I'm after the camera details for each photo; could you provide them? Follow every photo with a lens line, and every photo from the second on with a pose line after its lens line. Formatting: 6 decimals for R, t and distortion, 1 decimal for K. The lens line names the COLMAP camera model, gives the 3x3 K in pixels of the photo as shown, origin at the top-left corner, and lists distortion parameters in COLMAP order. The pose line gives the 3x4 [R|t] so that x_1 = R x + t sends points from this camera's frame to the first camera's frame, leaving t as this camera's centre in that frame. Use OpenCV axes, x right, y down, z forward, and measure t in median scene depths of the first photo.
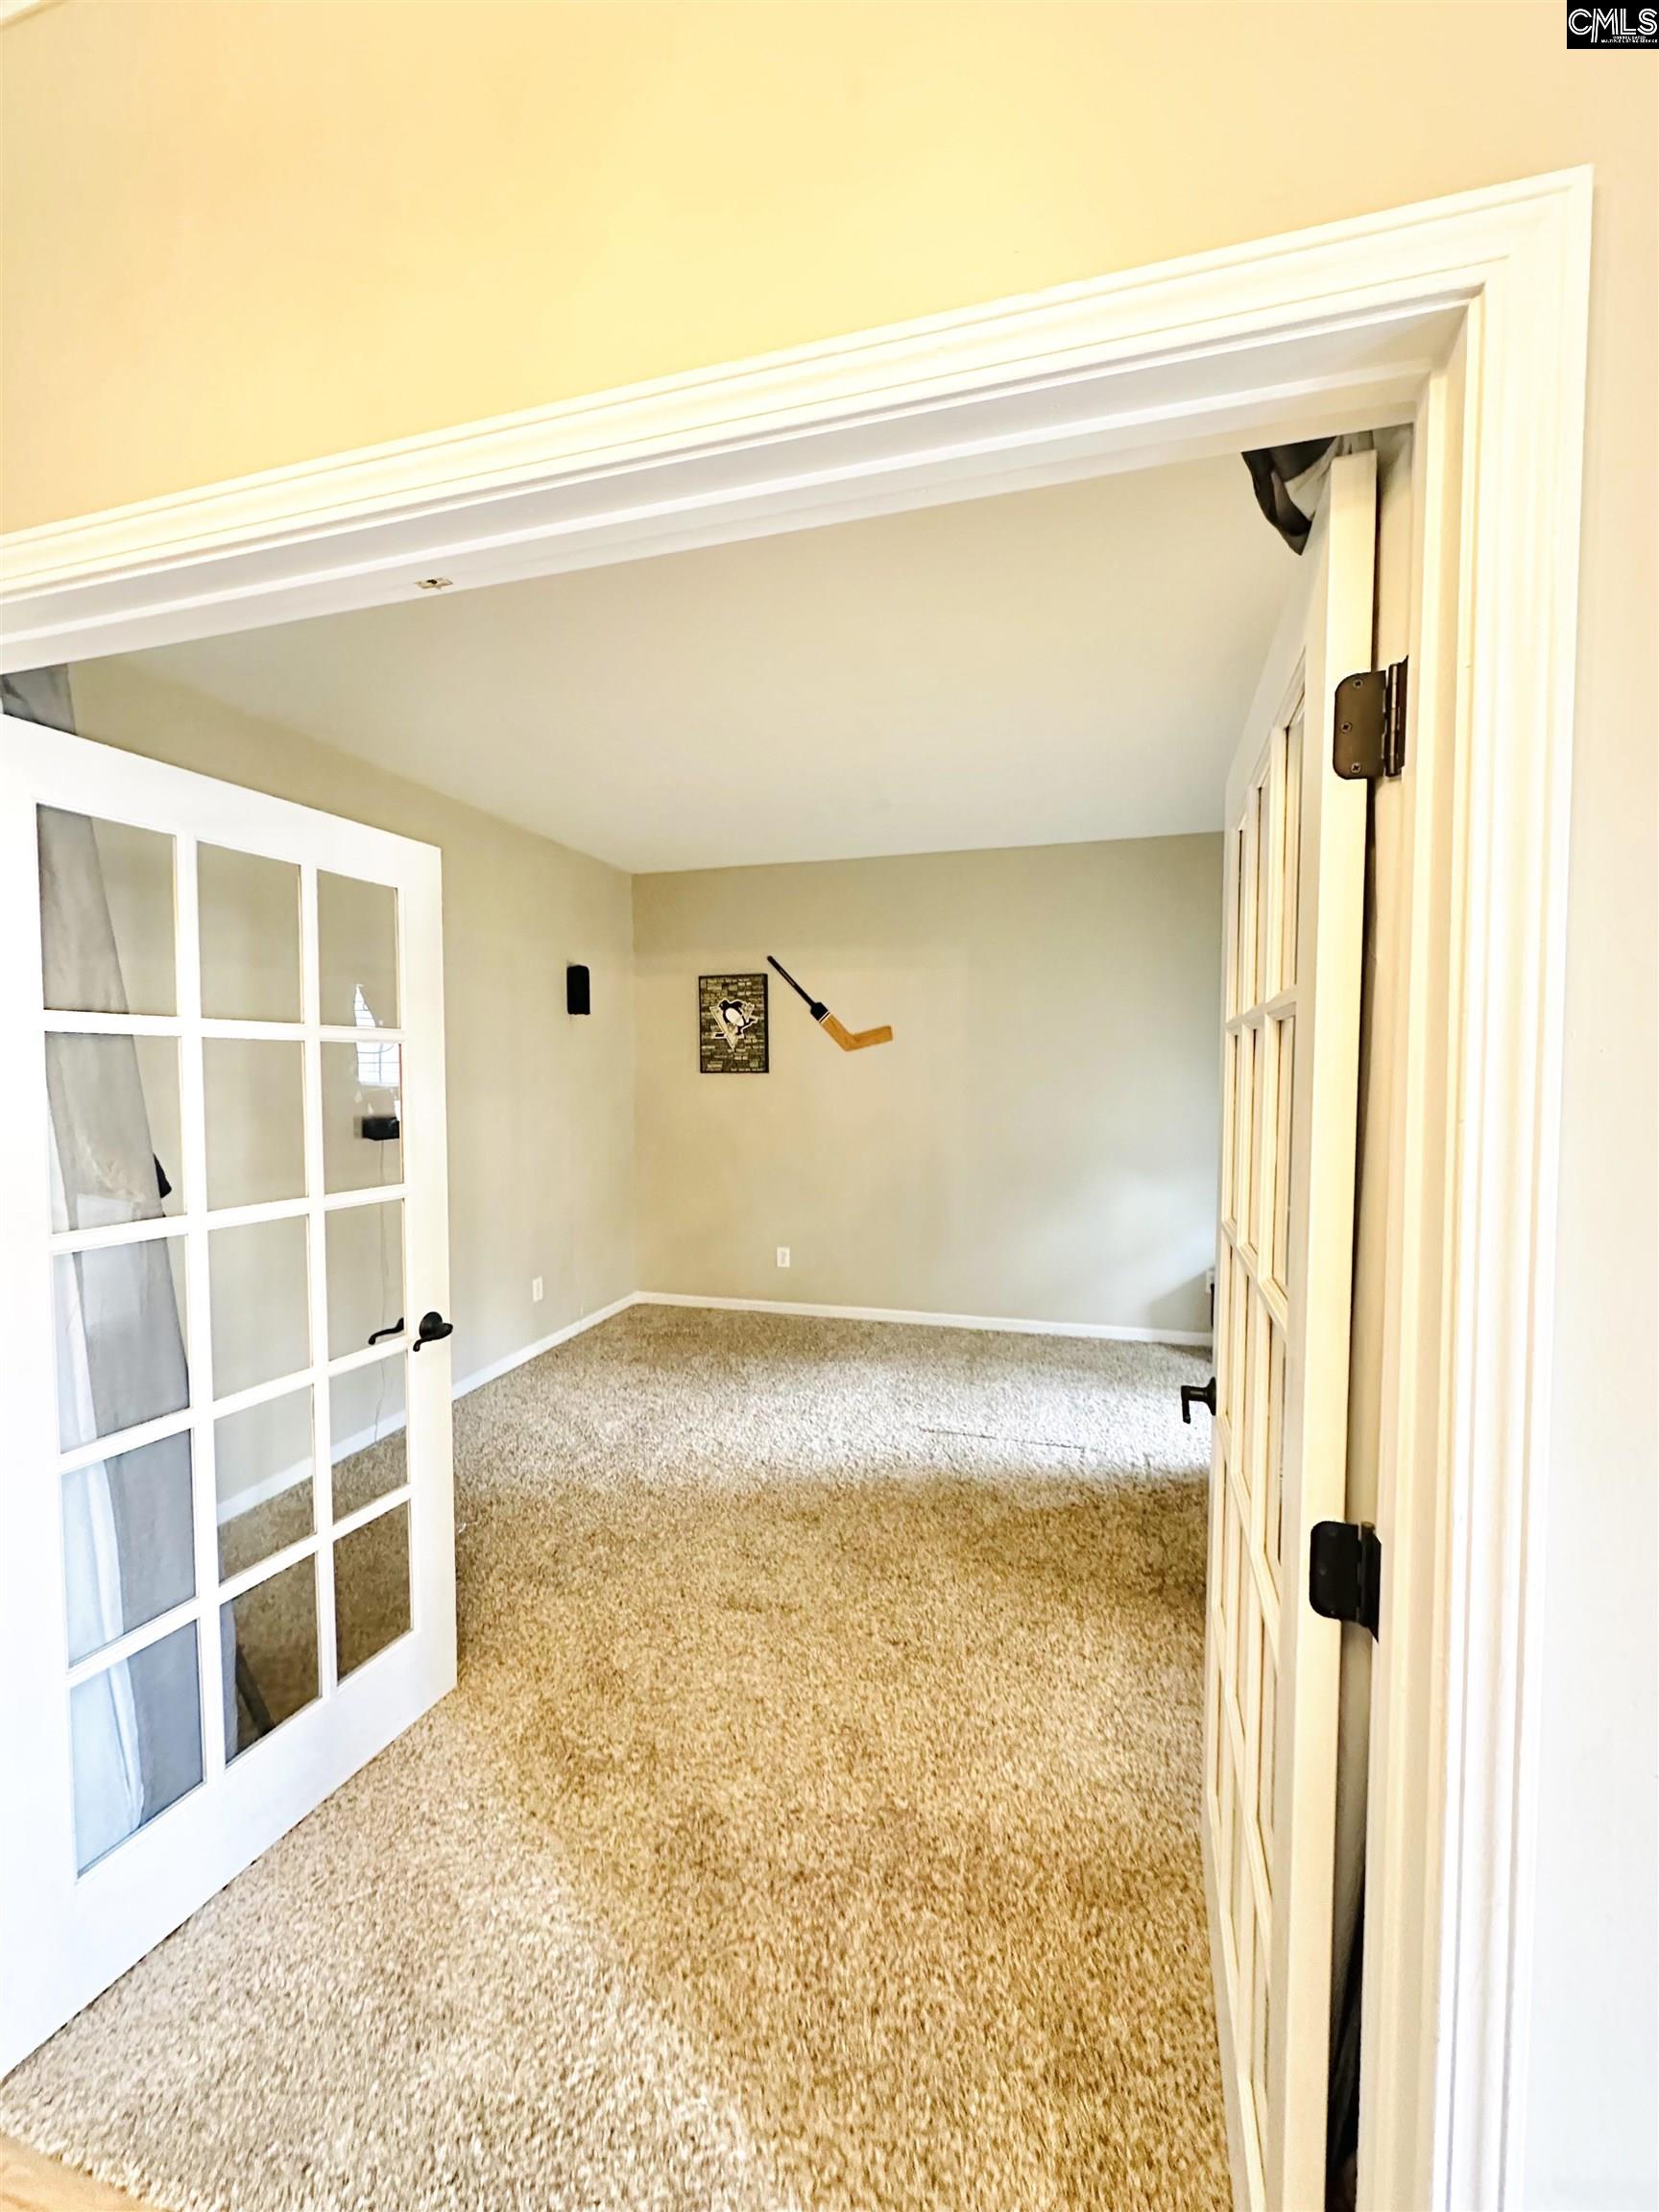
lens RADIAL K [[884.2, 0, 827.5], [0, 884.2, 1105.7], [0, 0, 1]] dist [-0.003187, 0.000950]
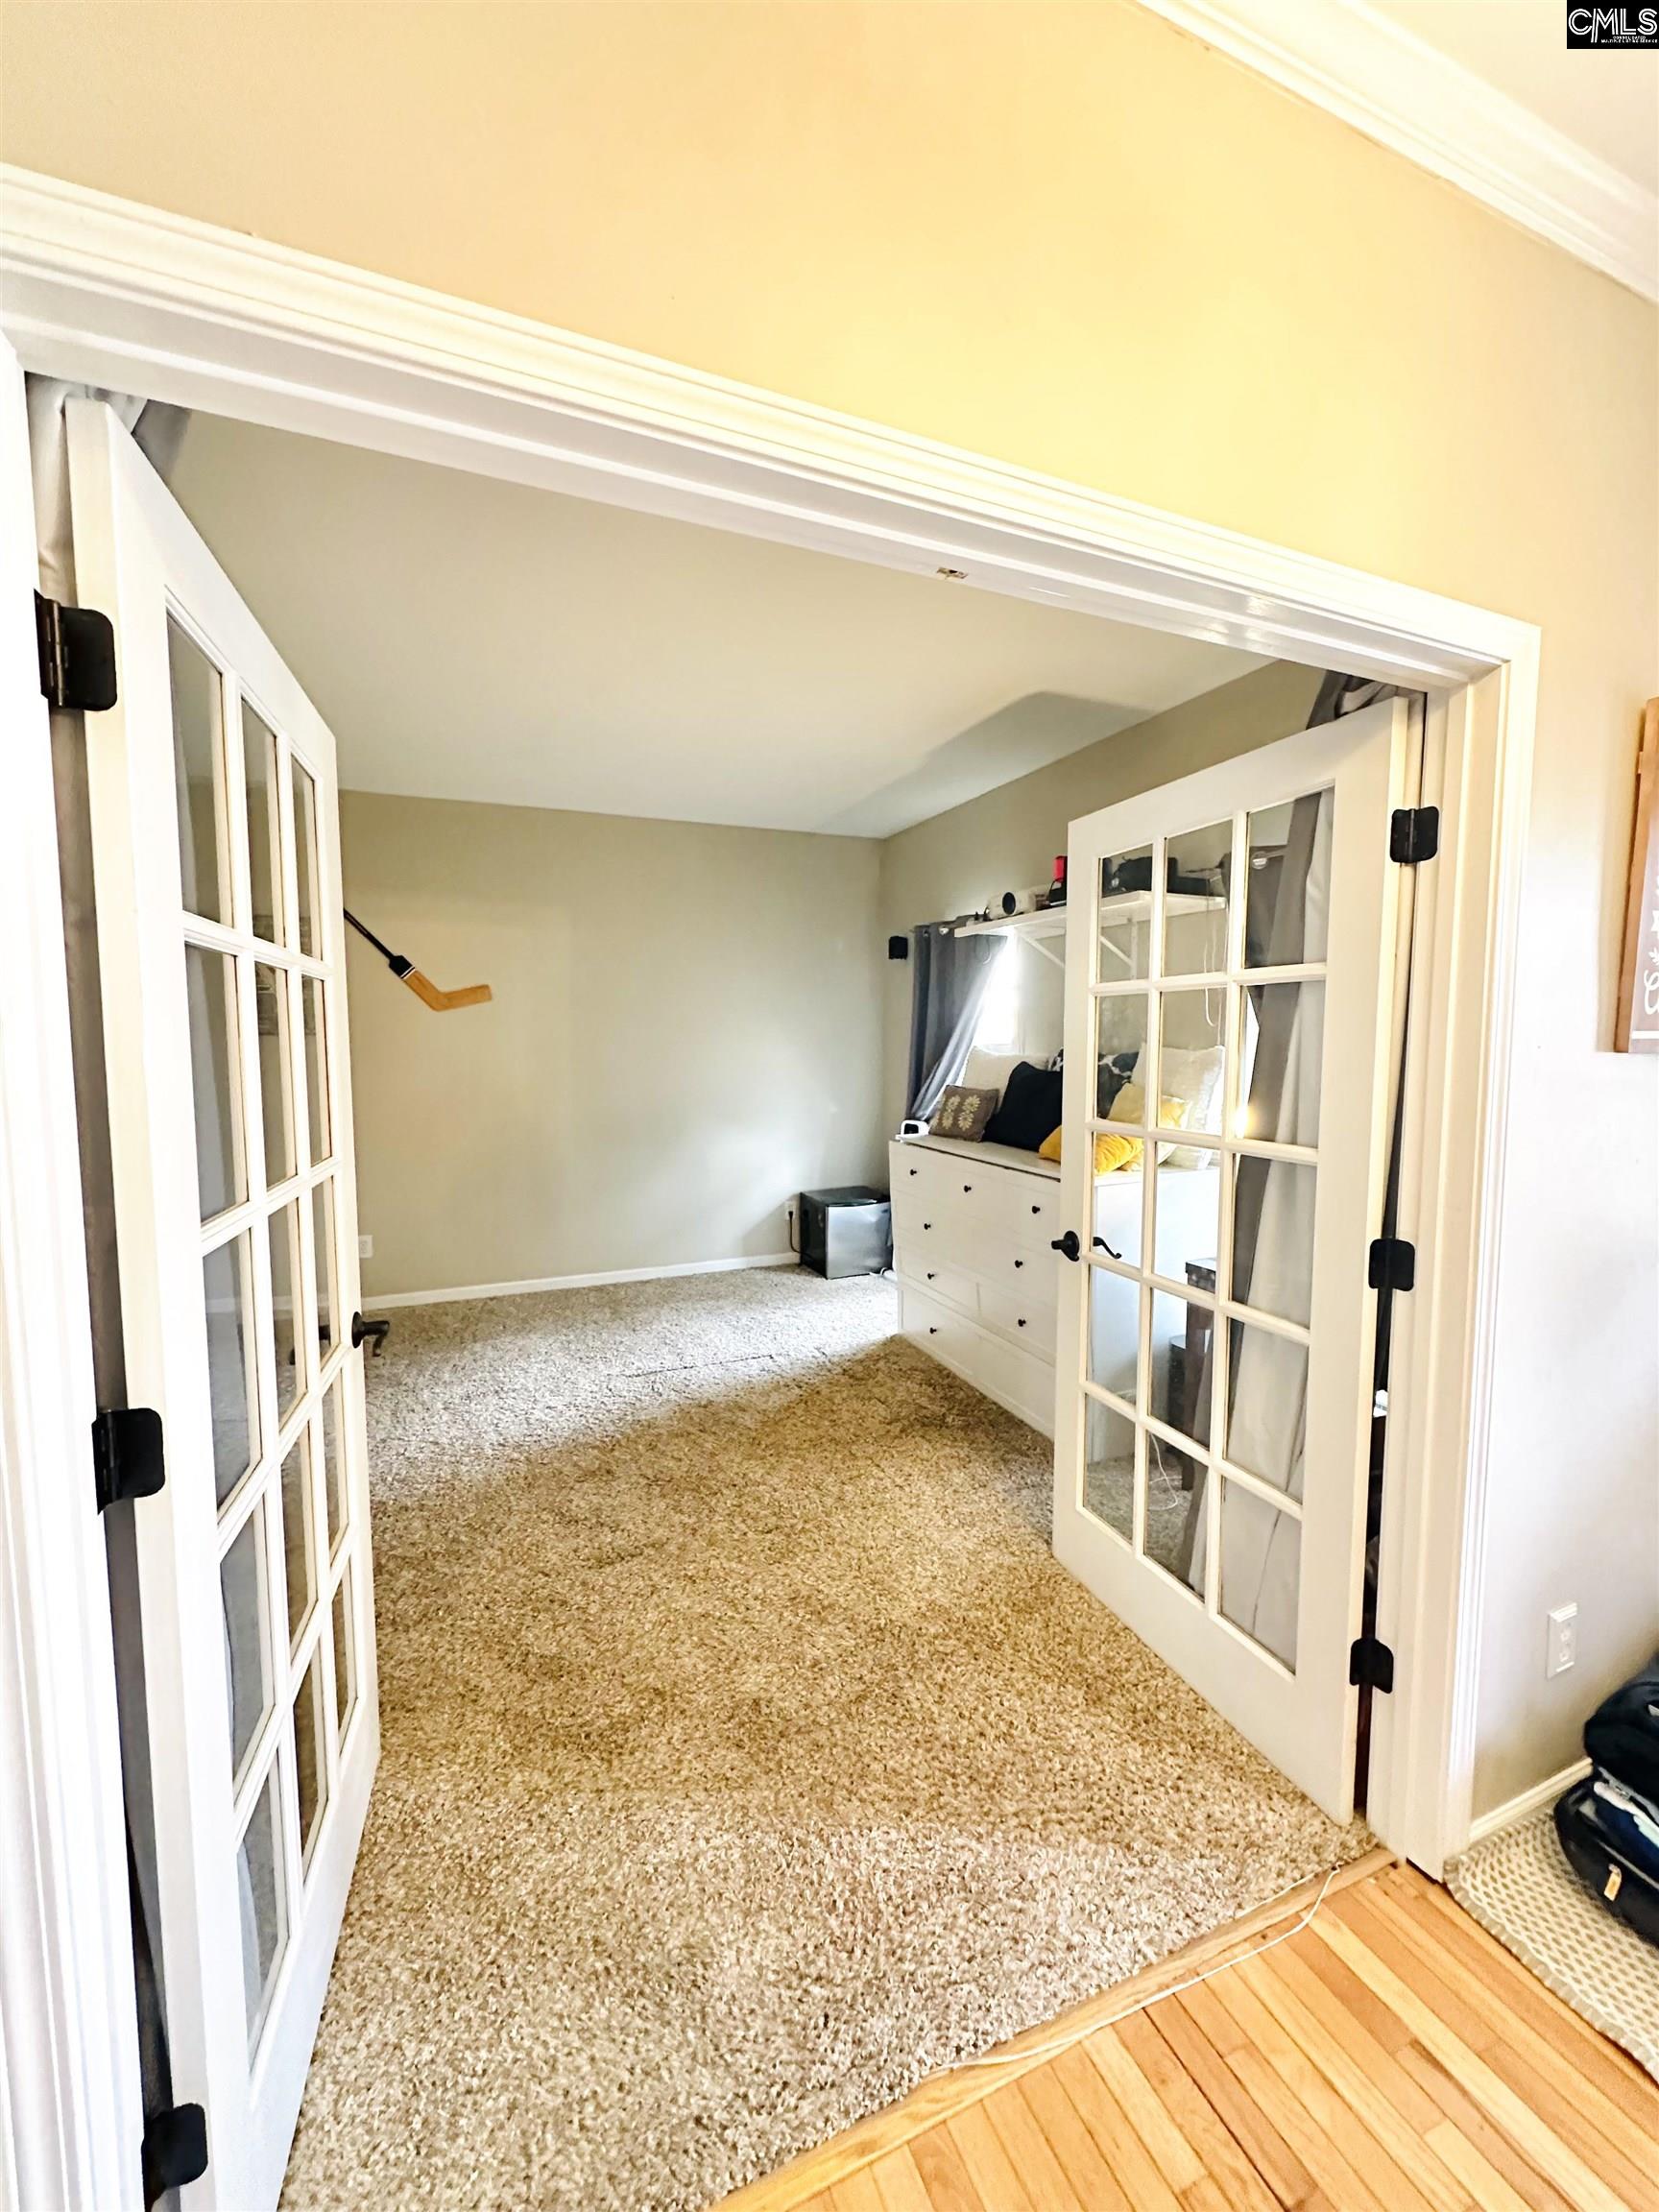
lens RADIAL K [[884.2, 0, 827.5], [0, 884.2, 1105.7], [0, 0, 1]] dist [-0.003187, 0.000950]
pose [[0.774942, -0.048383, 0.630178, -0.375844], [0.028101, 0.998717, 0.042121, 0.013933], [-0.631407, -0.014932, 0.775308, 0.059389]]
